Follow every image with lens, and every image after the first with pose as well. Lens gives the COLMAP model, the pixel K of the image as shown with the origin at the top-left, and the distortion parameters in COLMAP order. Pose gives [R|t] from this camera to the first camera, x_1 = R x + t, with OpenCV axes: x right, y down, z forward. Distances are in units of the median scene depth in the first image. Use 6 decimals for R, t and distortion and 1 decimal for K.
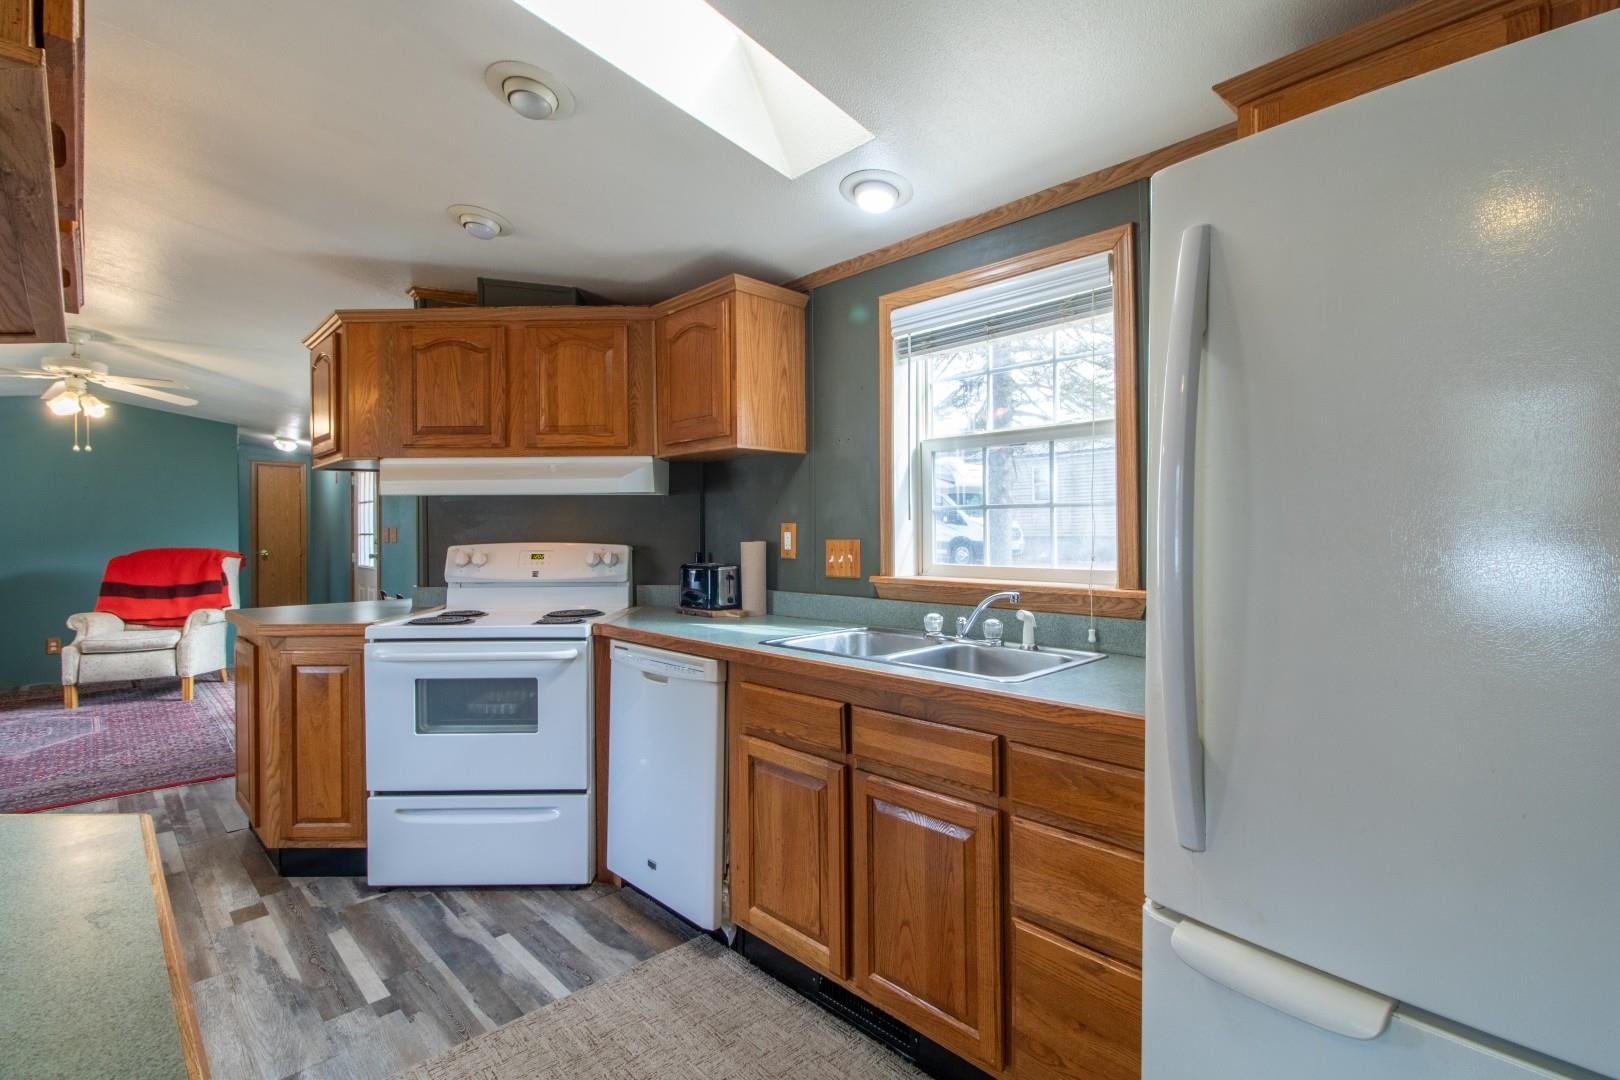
lens RADIAL K [[788.9, 0, 856.9], [0, 788.9, 529.4], [0, 0, 1]] dist [0.001705, -0.000151]
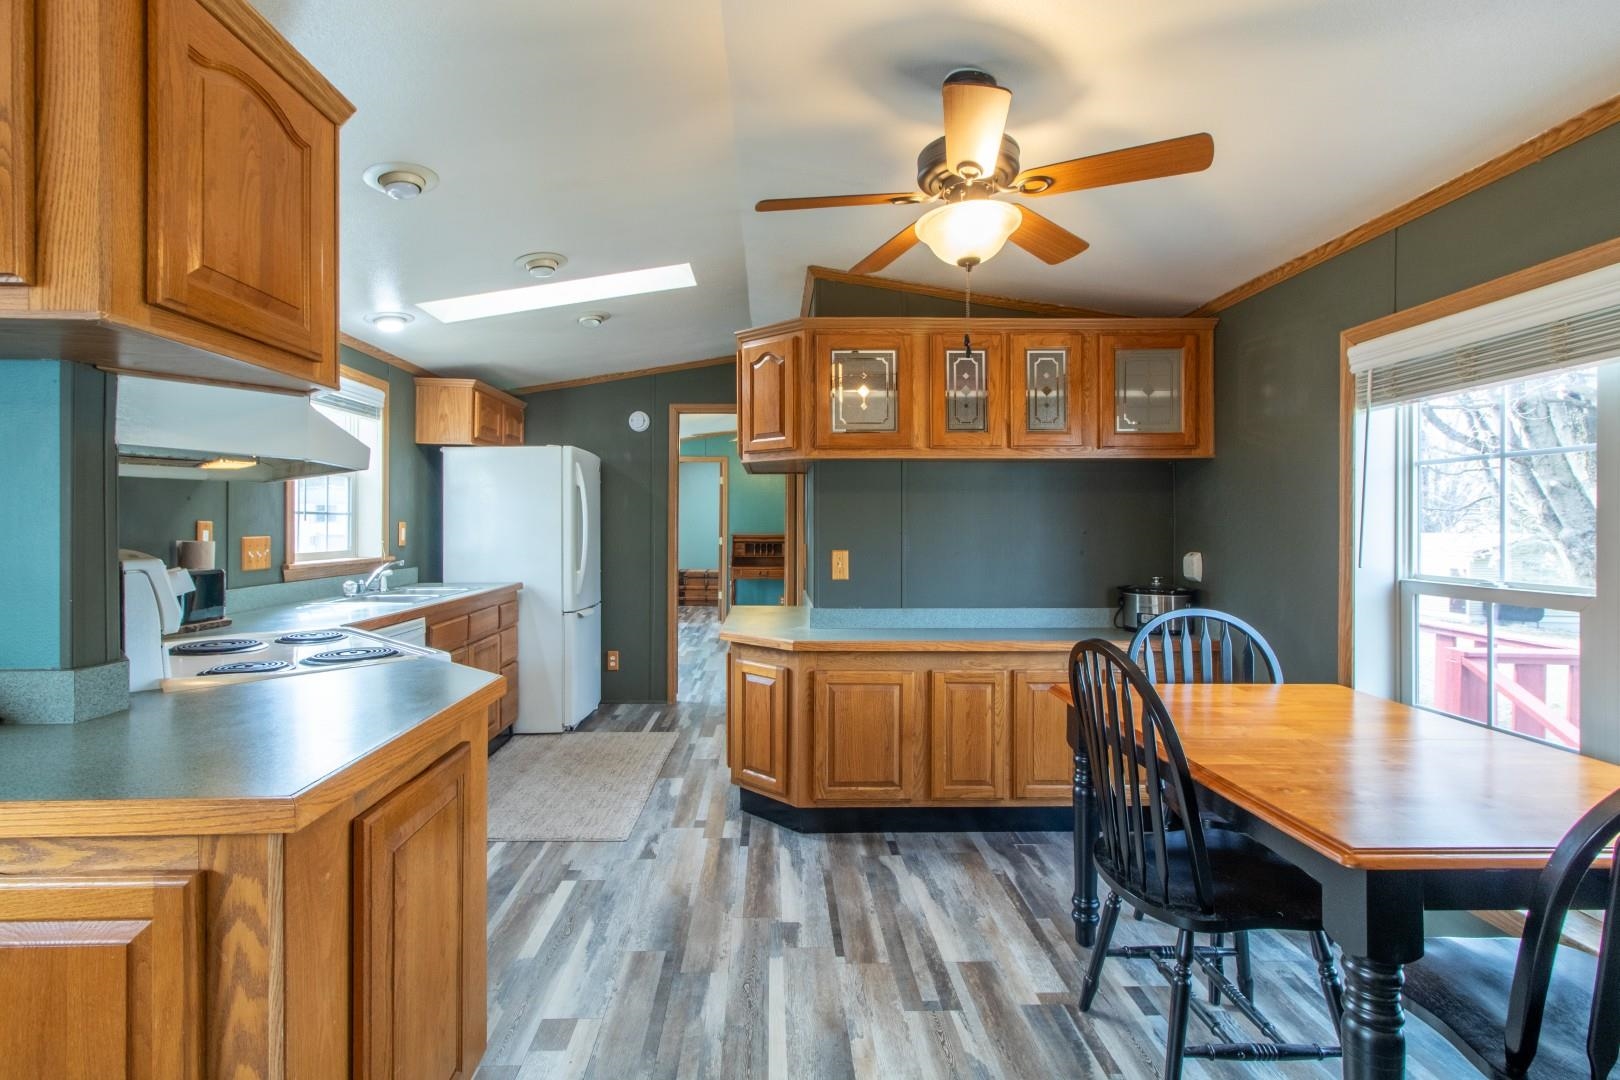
lens RADIAL K [[720.2, 0, 787.5], [0, 720.2, 522.7], [0, 0, 1]] dist [-0.000689, 0.000110]
pose [[-0.730754, 0.008262, 0.682591, -1.308694], [0.004355, 0.999963, -0.007441, 0.004497], [-0.682627, -0.002465, -0.730763, 1.259495]]
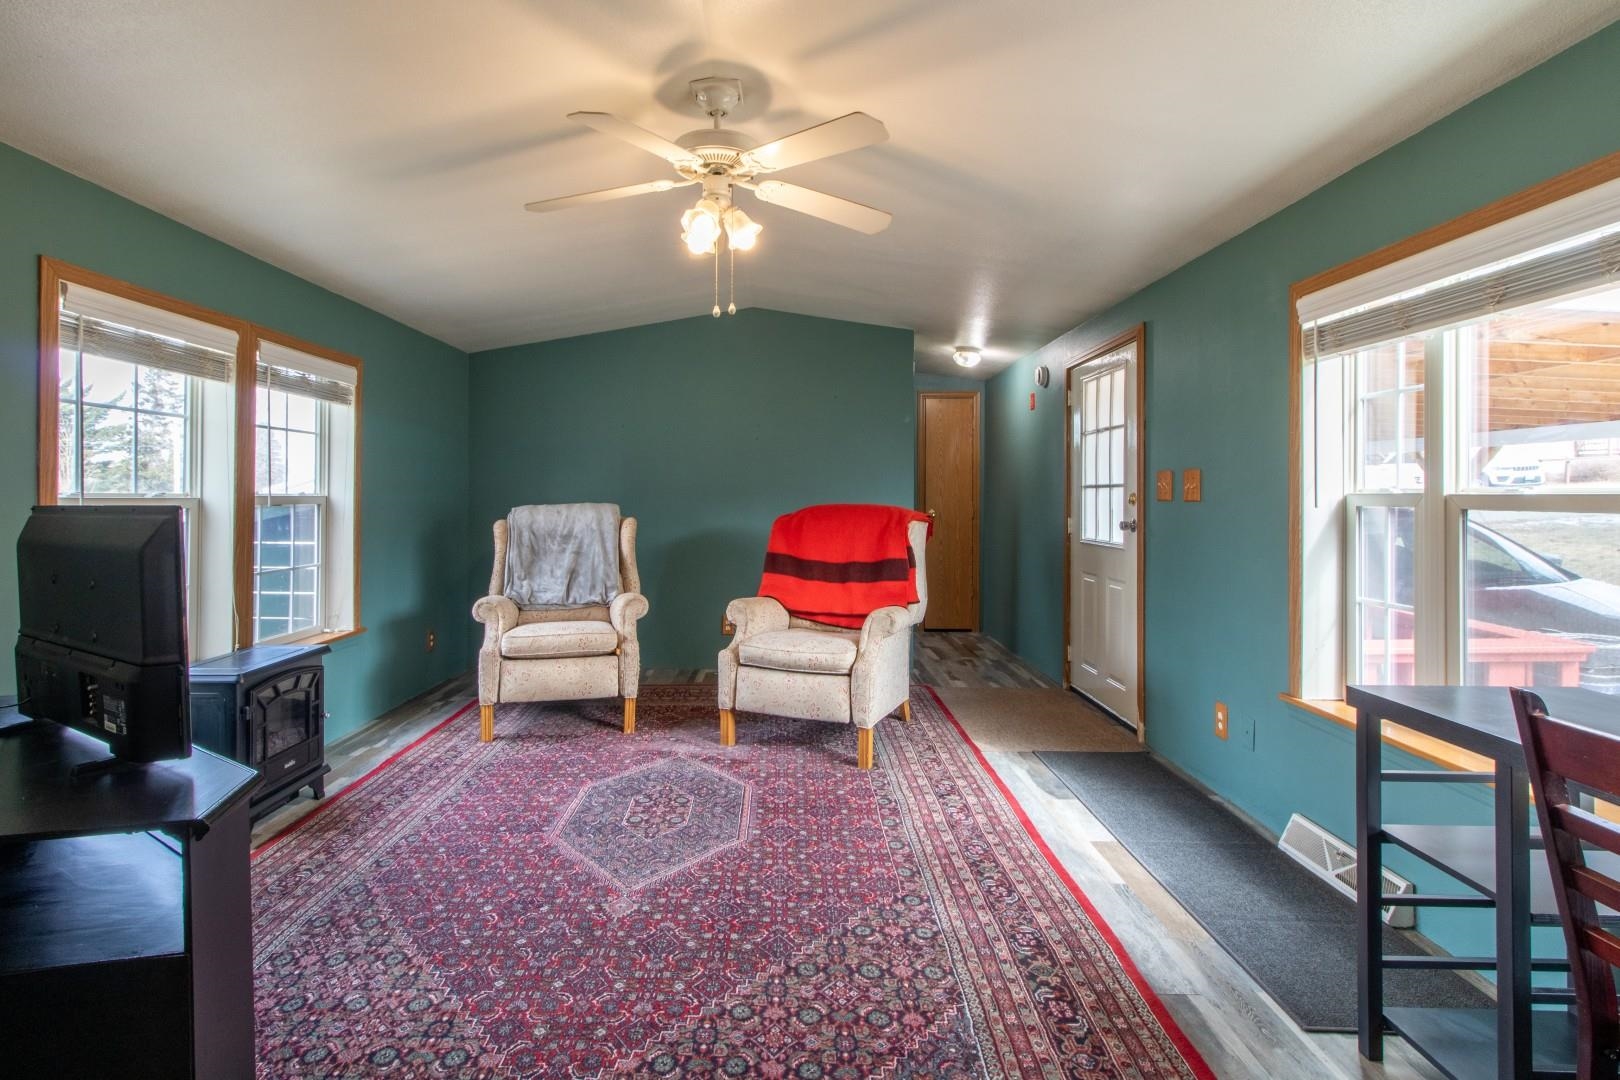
lens RADIAL K [[772.1, 0, 753.3], [0, 772.1, 494.5], [0, 0, 1]] dist [-0.000954, 0.000133]
pose [[0.684924, 0.008021, -0.728571, -0.997874], [-0.006913, 0.999966, 0.004510, 0.029558], [0.728582, 0.001948, 0.684956, 1.117734]]
